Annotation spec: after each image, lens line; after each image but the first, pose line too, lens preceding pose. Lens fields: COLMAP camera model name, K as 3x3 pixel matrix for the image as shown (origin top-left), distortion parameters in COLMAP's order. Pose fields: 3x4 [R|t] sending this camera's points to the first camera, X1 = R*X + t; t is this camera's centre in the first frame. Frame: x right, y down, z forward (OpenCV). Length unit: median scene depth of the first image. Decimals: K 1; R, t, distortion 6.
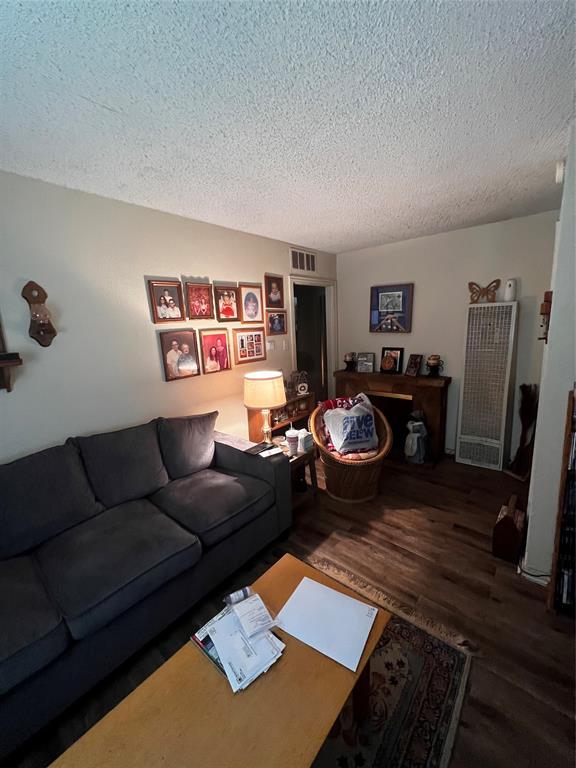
lens RADIAL K [[308.9, 0, 289.9], [0, 308.9, 381.0], [0, 0, 1]] dist [-0.002751, 0.000279]
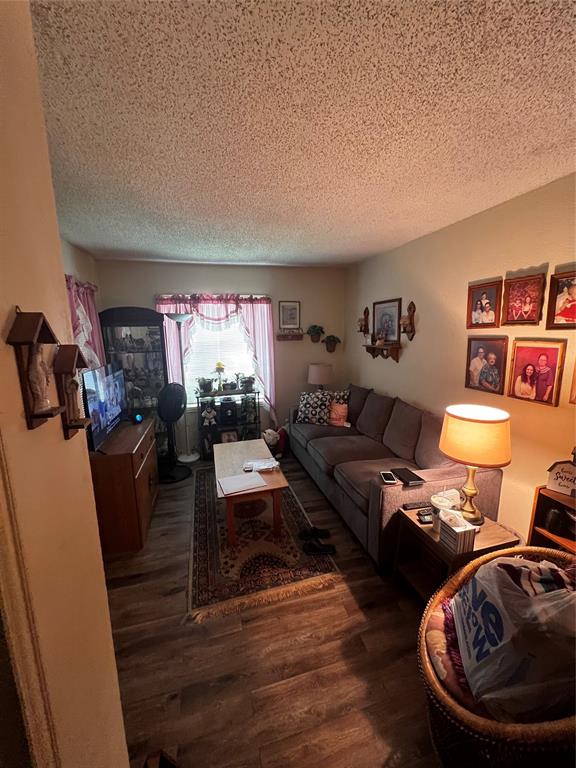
lens RADIAL K [[308.9, 0, 289.8], [0, 308.9, 383.9], [0, 0, 1]] dist [-0.002751, 0.000279]
pose [[-0.565200, 0.194753, -0.801636, 0.704379], [-0.116703, 0.943086, 0.311400, -0.249145], [0.816658, 0.269556, -0.510303, 1.032990]]
